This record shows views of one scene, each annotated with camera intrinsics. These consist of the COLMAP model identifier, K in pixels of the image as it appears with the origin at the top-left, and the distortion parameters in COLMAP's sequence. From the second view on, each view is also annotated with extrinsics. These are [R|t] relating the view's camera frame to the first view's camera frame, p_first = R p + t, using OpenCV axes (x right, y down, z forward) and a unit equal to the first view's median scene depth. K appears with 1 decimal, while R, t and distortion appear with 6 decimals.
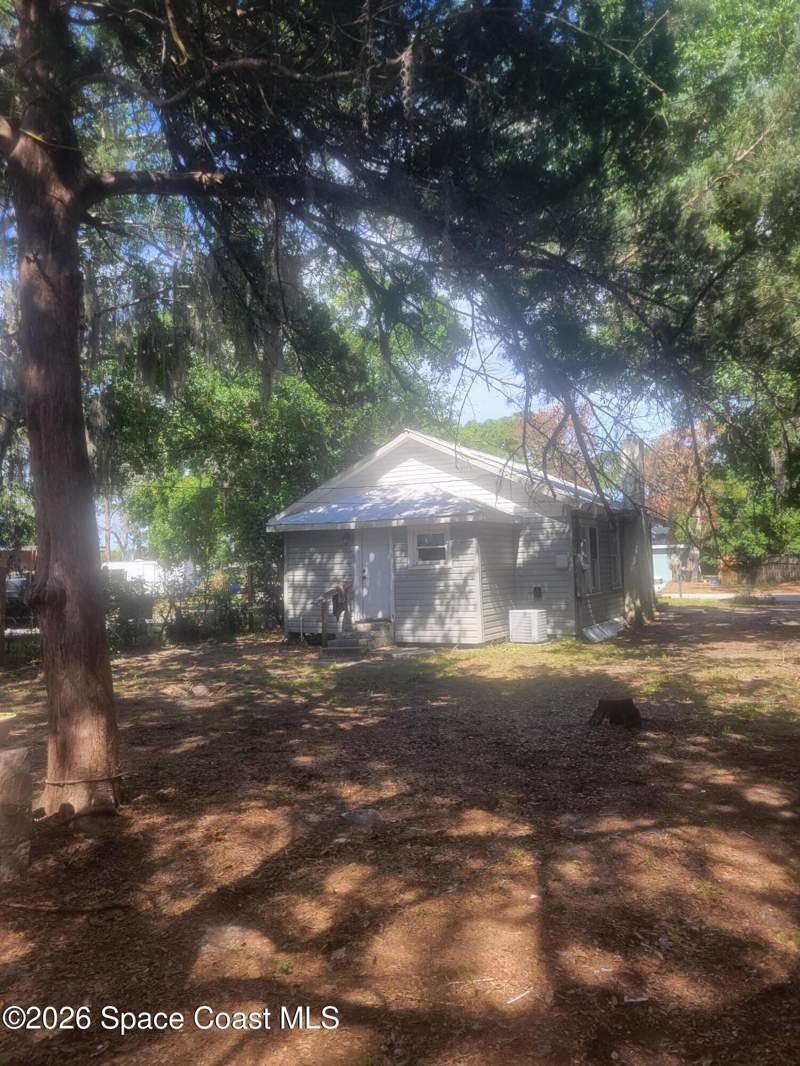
lens RADIAL K [[808.8, 0, 400.8], [0, 808.8, 533.1], [0, 0, 1]] dist [-0.004279, -0.000388]
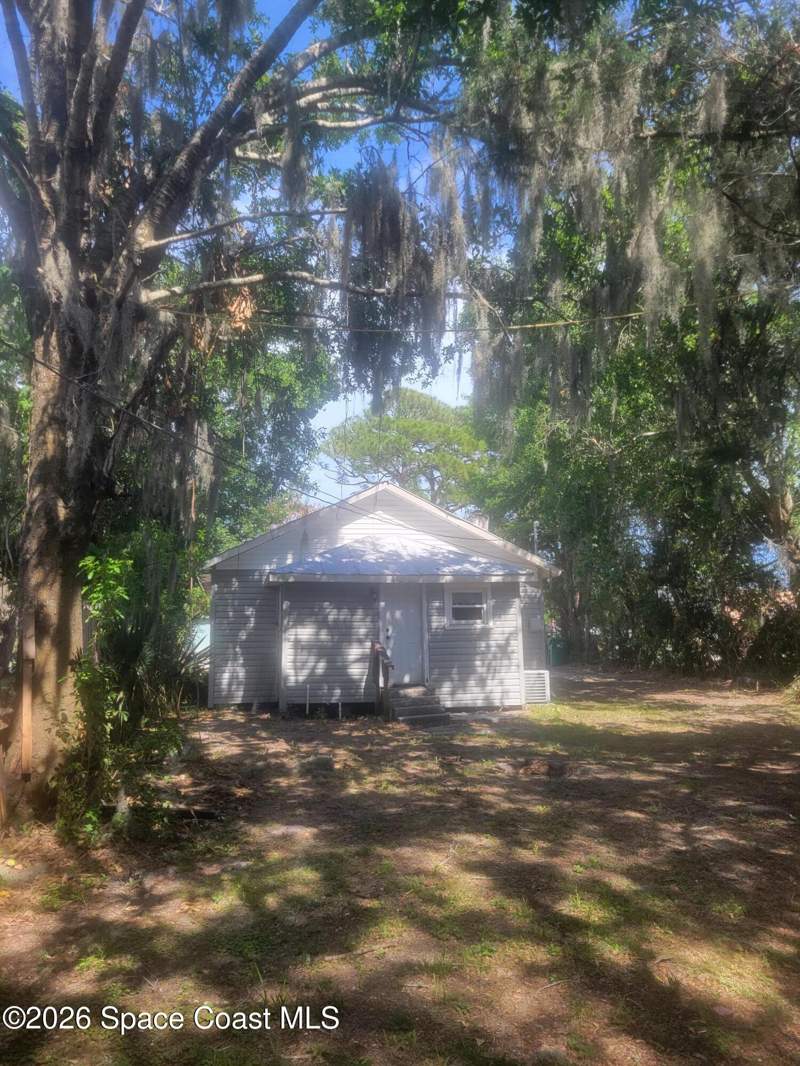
lens RADIAL K [[808.8, 0, 400.2], [0, 808.8, 533.1], [0, 0, 1]] dist [-0.004279, -0.000388]
pose [[0.764884, 0.095572, 0.637039, -0.650619], [-0.037160, 0.993832, -0.104482, 0.034965], [-0.643096, 0.056244, 0.763718, 0.311255]]
